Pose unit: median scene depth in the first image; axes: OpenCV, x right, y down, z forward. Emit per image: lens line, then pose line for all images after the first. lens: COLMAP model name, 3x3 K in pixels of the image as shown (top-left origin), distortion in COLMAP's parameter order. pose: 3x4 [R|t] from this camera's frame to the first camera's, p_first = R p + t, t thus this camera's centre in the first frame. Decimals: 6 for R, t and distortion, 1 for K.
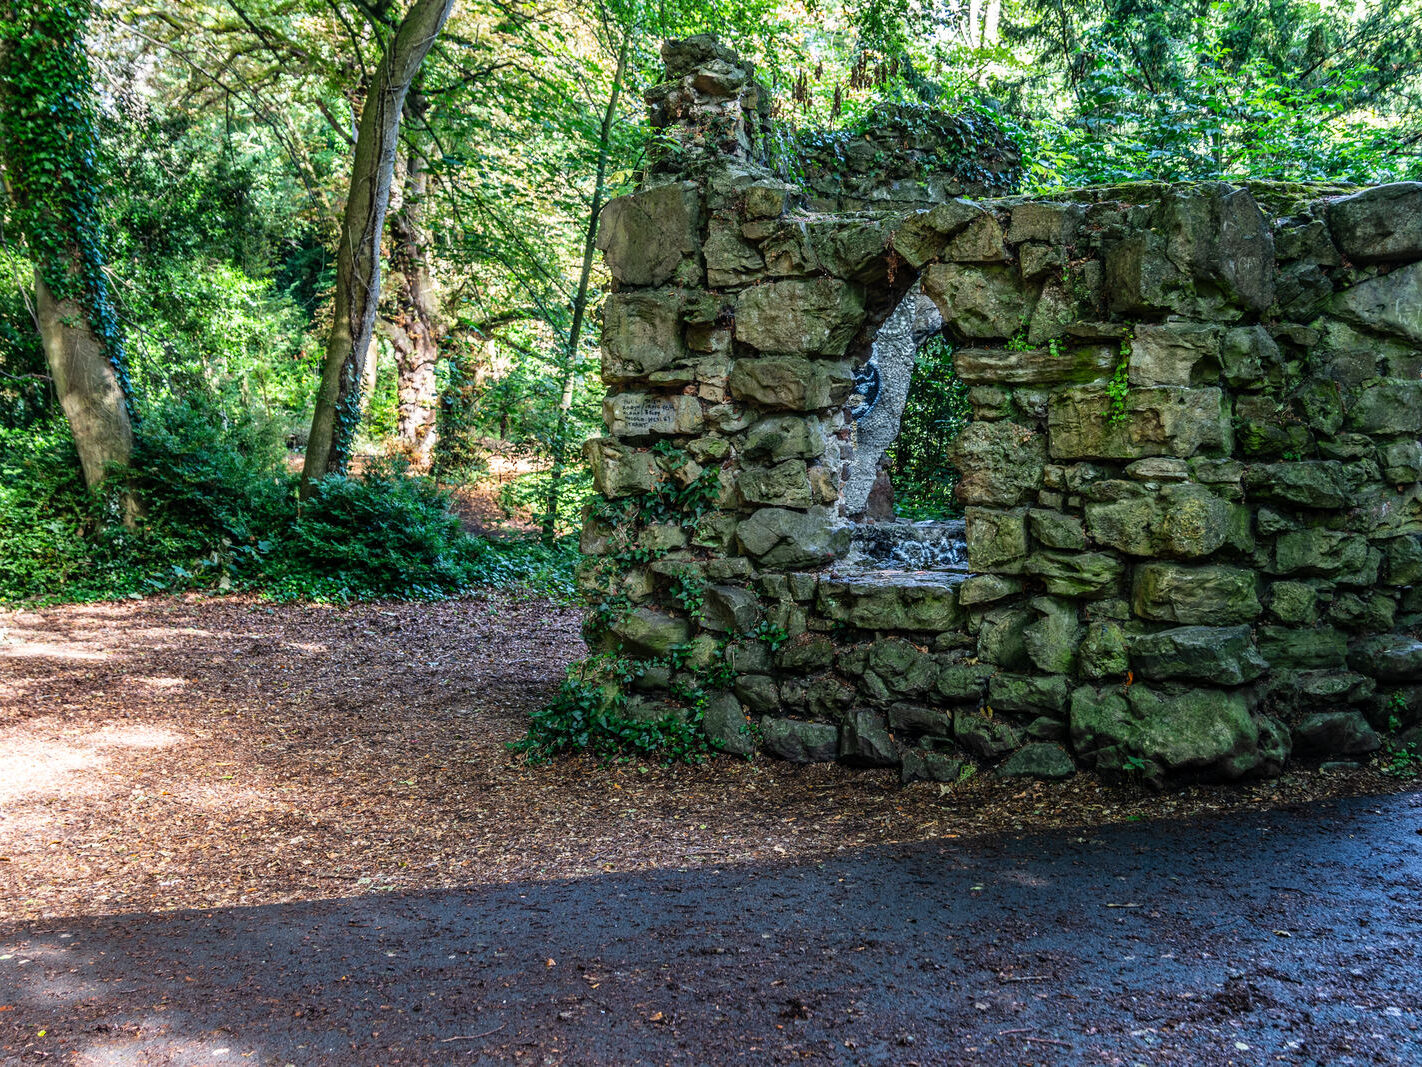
lens RADIAL K [[1646.3, 0, 716.4], [0, 1646.3, 592.8], [0, 0, 1]] dist [0.000398, 0.028897]
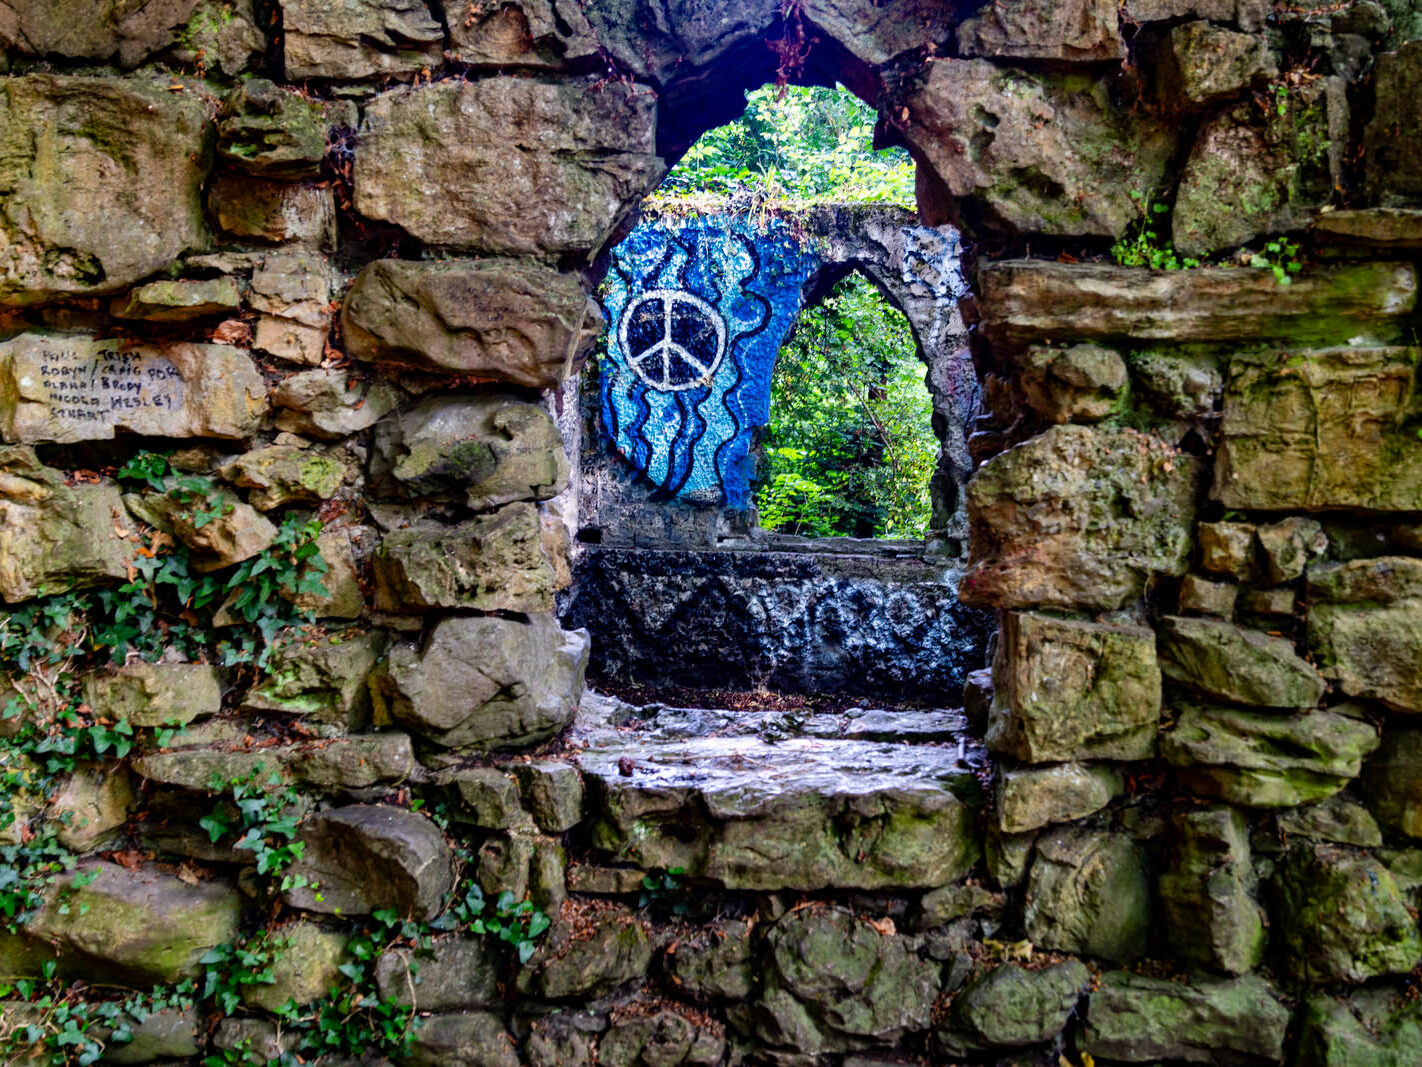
lens RADIAL K [[1646.3, 0, 716.4], [0, 1646.3, 592.8], [0, 0, 1]] dist [0.000398, 0.028897]
pose [[0.836631, -0.048381, 0.545626, -0.145890], [0.038691, 0.998823, 0.029239, -0.068055], [-0.546398, -0.003352, 0.837519, 0.612620]]
